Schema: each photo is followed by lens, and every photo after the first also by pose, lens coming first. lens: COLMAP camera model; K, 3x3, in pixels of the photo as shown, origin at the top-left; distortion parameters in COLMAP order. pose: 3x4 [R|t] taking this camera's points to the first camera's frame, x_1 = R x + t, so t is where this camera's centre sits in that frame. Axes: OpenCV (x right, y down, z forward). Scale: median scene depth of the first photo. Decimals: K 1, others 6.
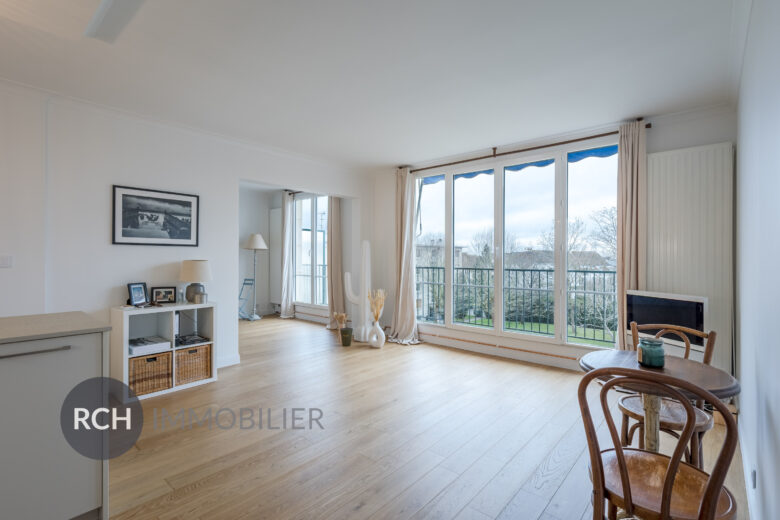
lens RADIAL K [[395.0, 0, 388.3], [0, 395.0, 260.2], [0, 0, 1]] dist [0.004284, 0.000413]
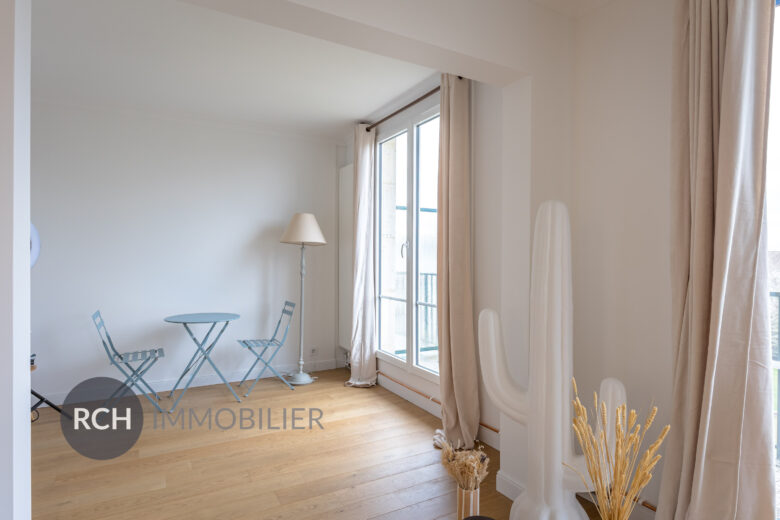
lens RADIAL K [[430.3, 0, 389.5], [0, 430.3, 262.4], [0, 0, 1]] dist [0.007646, 0.004155]
pose [[0.945081, 0.003260, -0.326819, -0.051617], [-0.000914, 0.999973, 0.007331, -0.008041], [0.326834, -0.006630, 0.945059, 0.514281]]
